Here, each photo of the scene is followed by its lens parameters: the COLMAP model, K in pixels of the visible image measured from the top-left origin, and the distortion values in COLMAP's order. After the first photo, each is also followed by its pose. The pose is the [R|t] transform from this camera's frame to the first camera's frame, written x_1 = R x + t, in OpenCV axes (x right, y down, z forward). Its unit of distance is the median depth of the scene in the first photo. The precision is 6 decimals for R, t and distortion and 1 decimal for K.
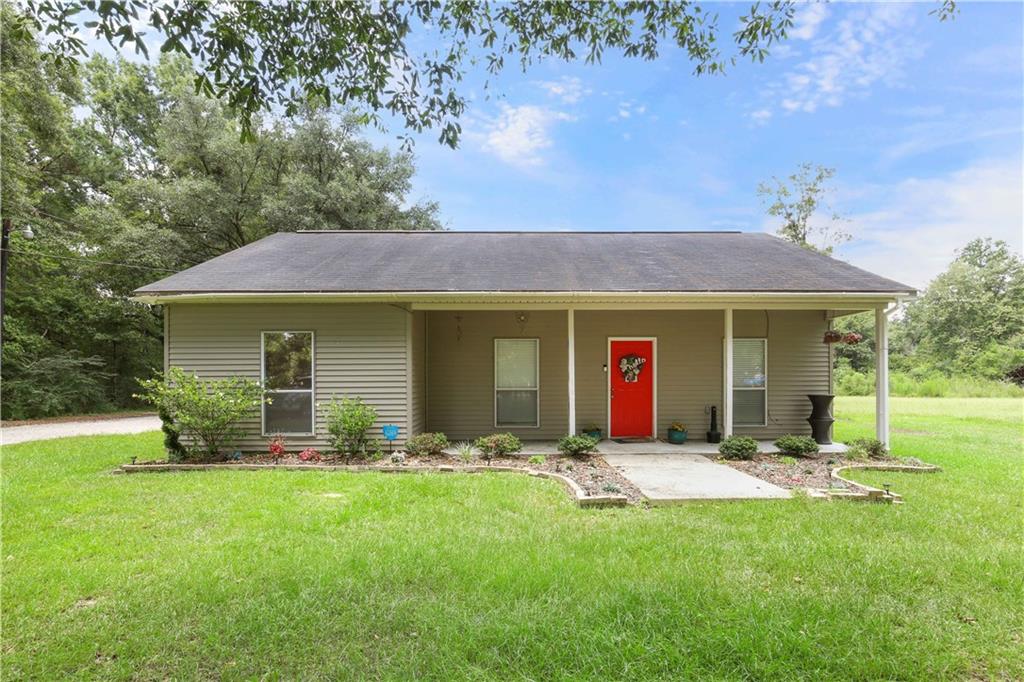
lens RADIAL K [[477.8, 0, 517.8], [0, 477.8, 376.1], [0, 0, 1]] dist [-0.020654, 0.003433]
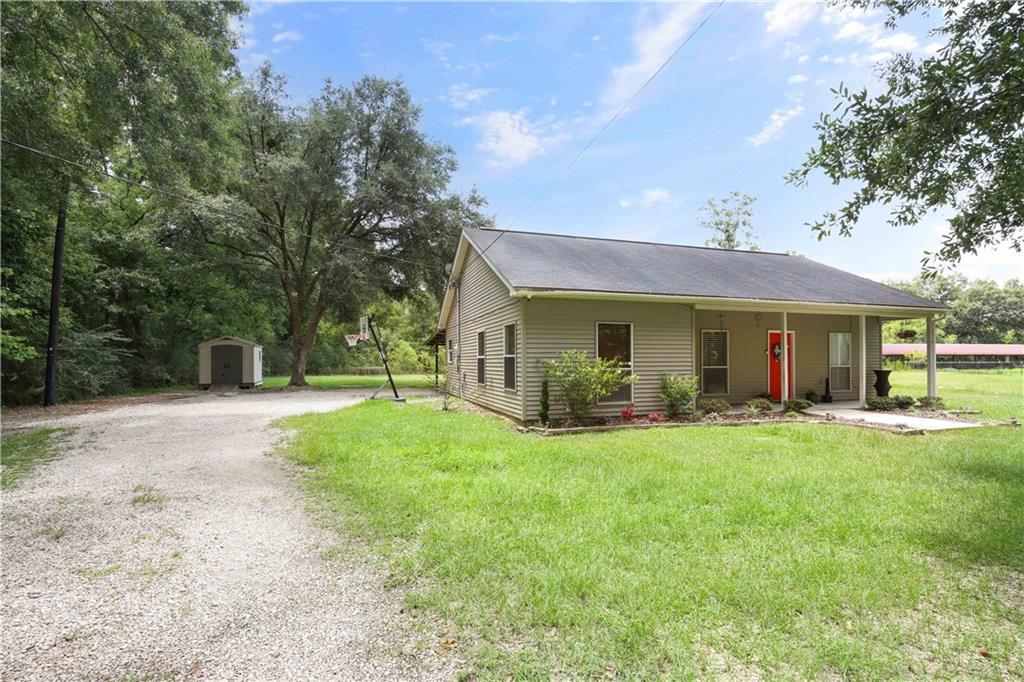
lens RADIAL K [[477.8, 0, 511.4], [0, 477.8, 344.9], [0, 0, 1]] dist [-0.020654, 0.003433]
pose [[0.955858, 0.011819, 0.293590, -1.097799], [-0.005194, 0.999714, -0.023337, -0.001227], [-0.293782, 0.020782, 0.955647, -0.141805]]
